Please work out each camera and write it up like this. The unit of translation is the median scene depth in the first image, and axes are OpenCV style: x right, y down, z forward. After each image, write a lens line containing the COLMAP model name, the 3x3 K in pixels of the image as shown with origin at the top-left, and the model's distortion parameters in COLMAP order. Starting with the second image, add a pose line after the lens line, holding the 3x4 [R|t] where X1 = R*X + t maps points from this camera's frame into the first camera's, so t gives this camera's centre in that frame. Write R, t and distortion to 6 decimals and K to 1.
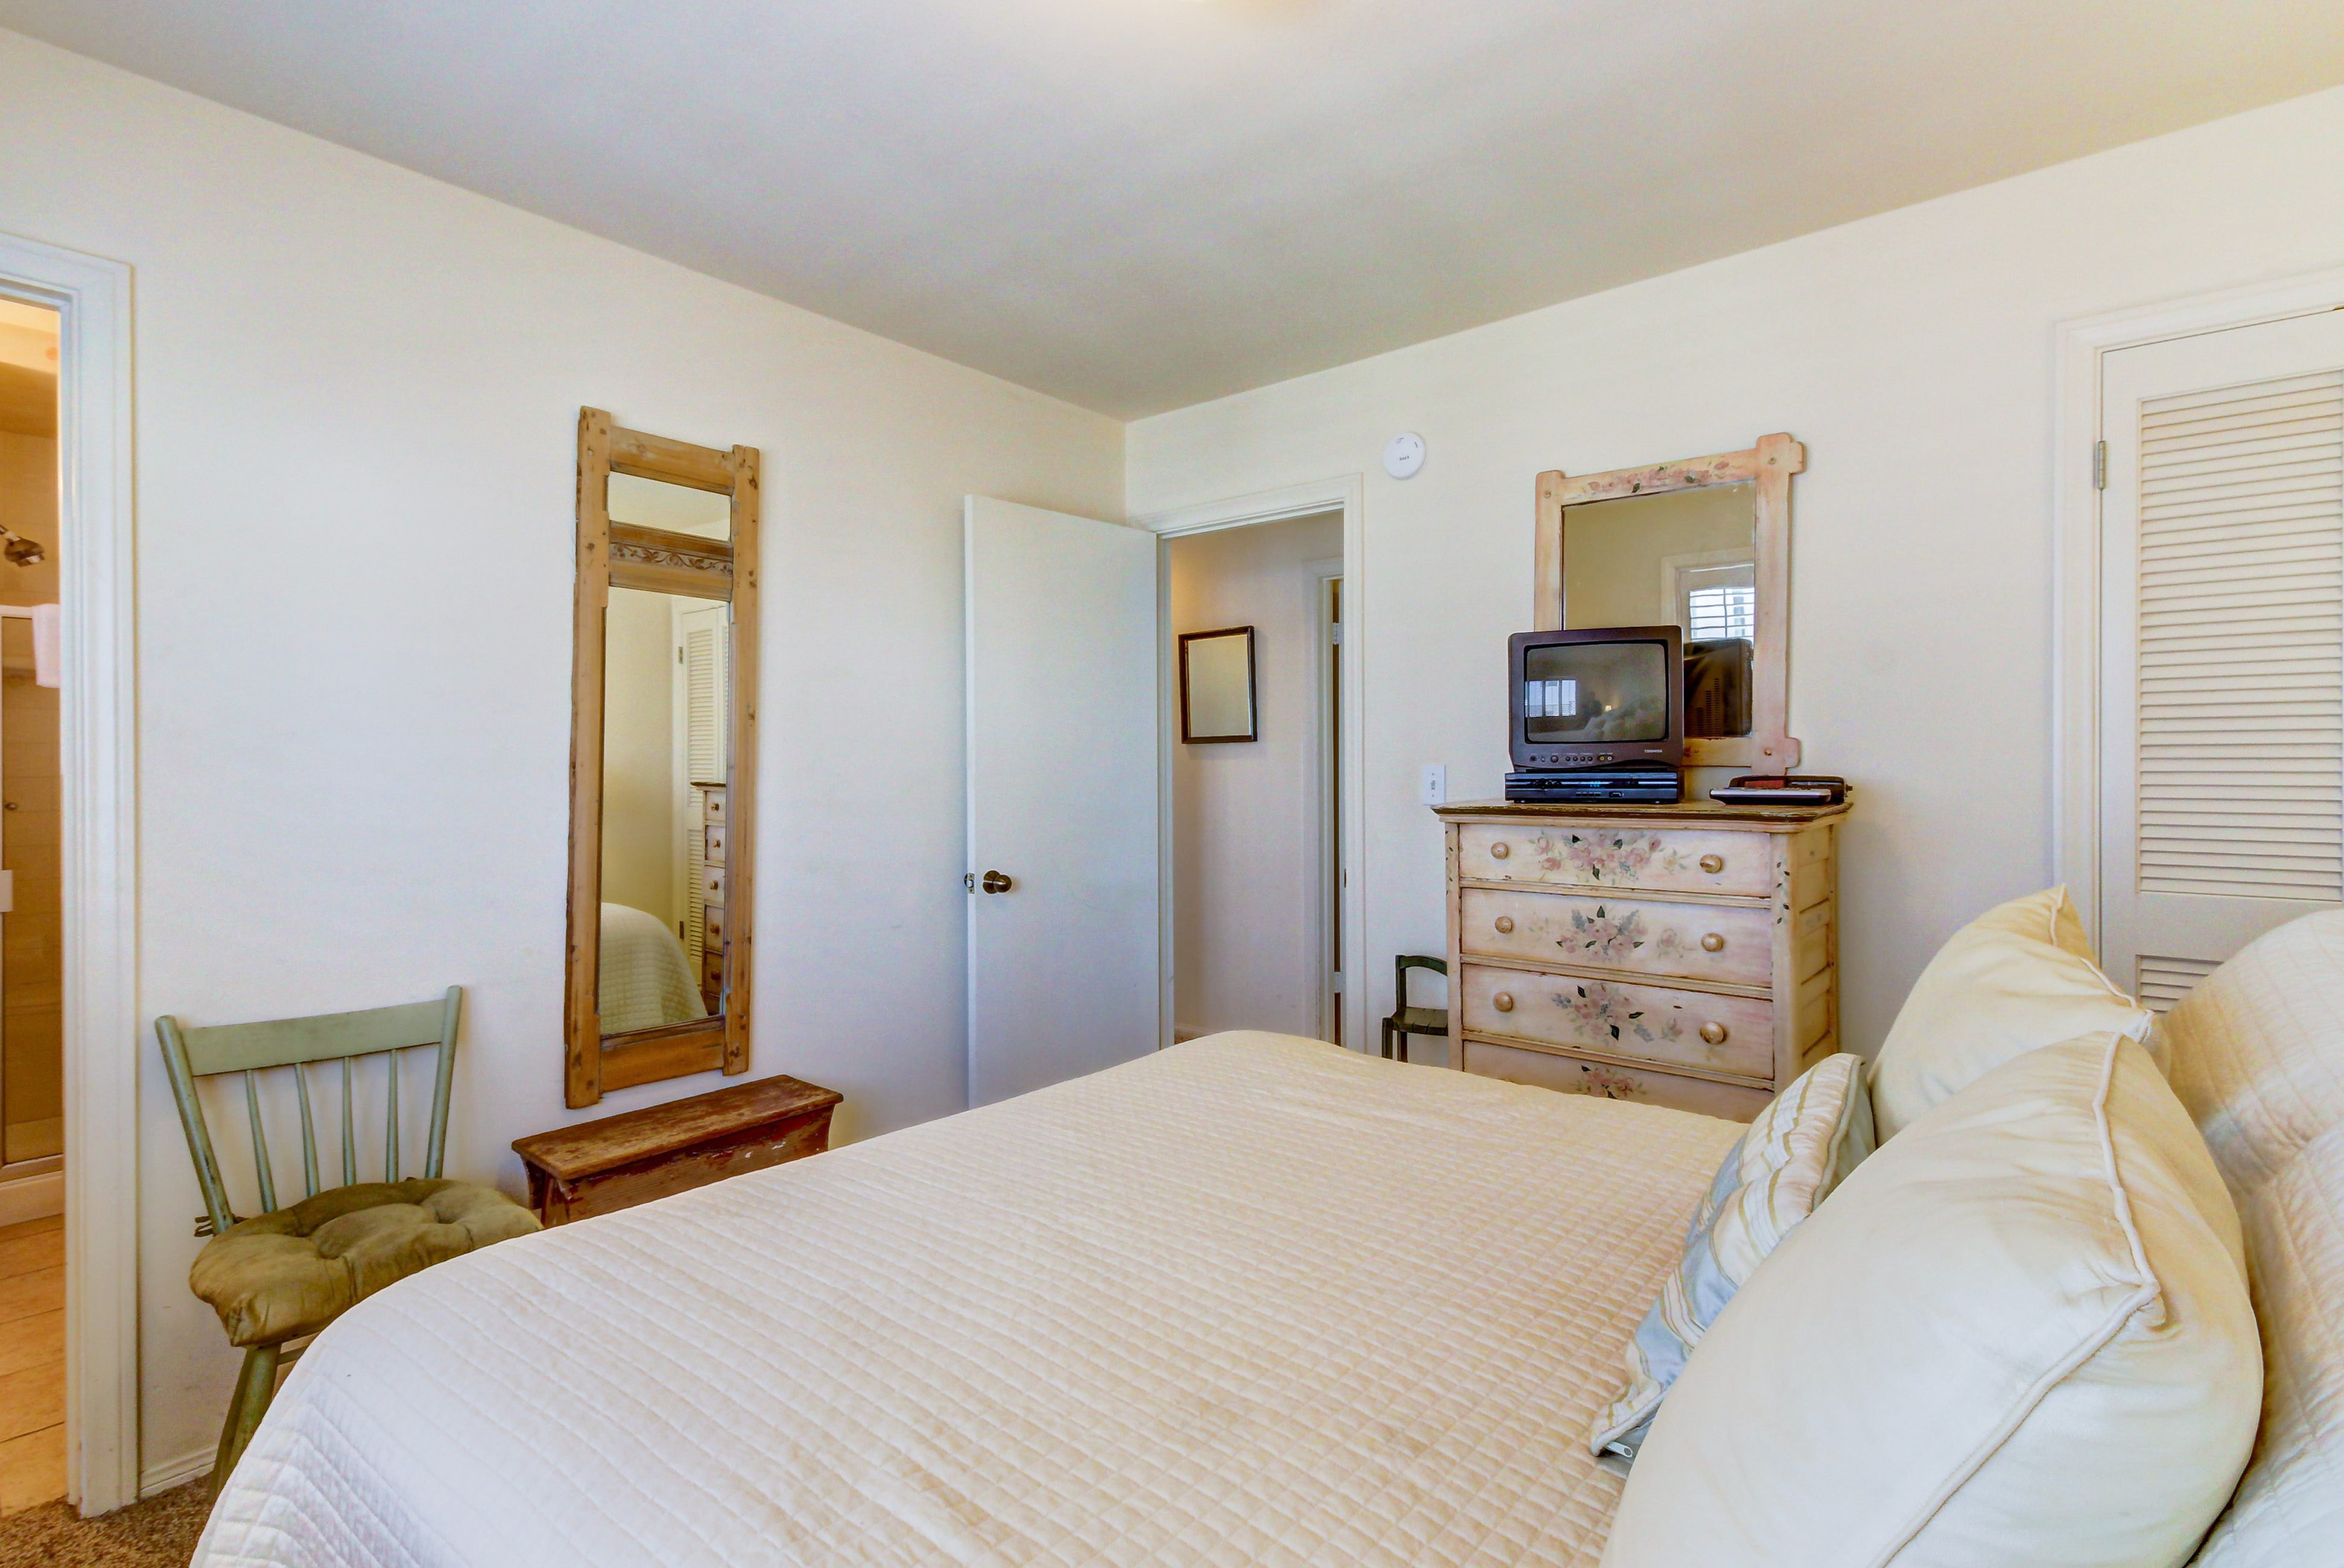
lens RADIAL K [[1099.7, 0, 1191.1], [0, 1099.7, 753.1], [0, 0, 1]] dist [0.003117, -0.002186]
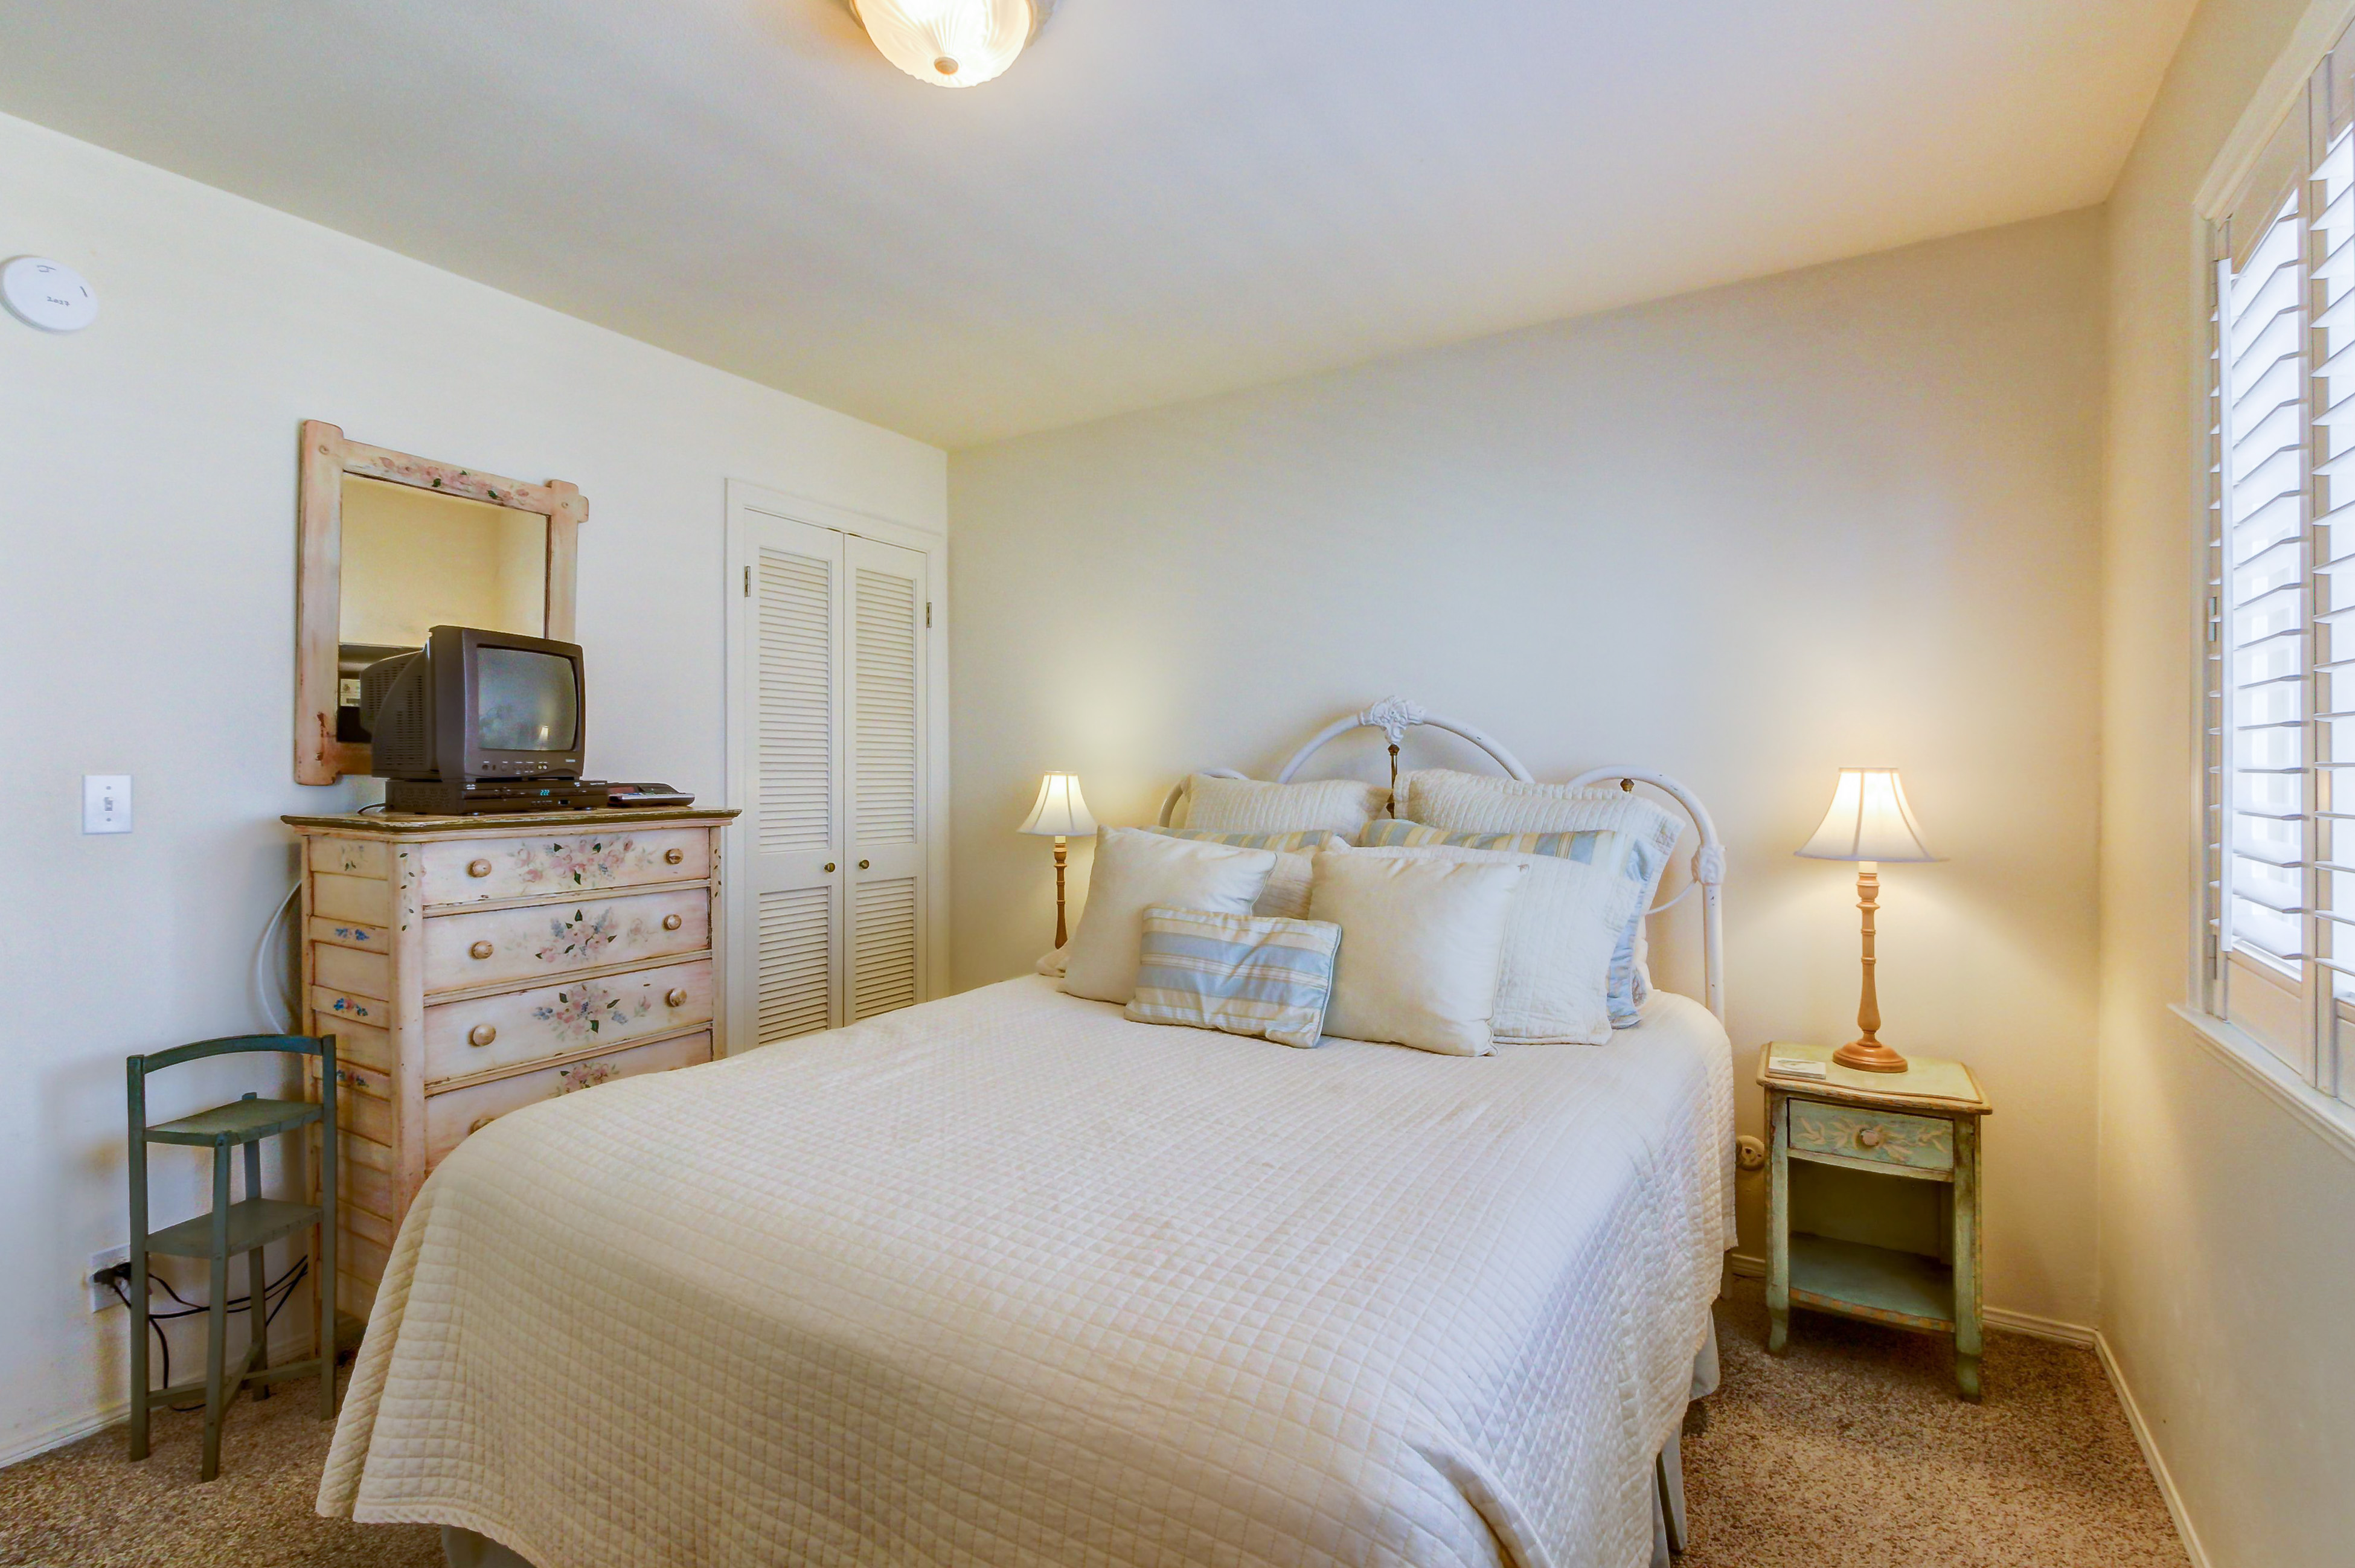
lens RADIAL K [[1036.7, 0, 1184.0], [0, 1036.7, 781.7], [0, 0, 1]] dist [-0.003581, -0.000343]
pose [[-0.155836, -0.003087, 0.987778, -0.679540], [-0.006281, 0.999978, 0.002134, 0.012748], [-0.987763, -0.005871, -0.155852, 0.590565]]
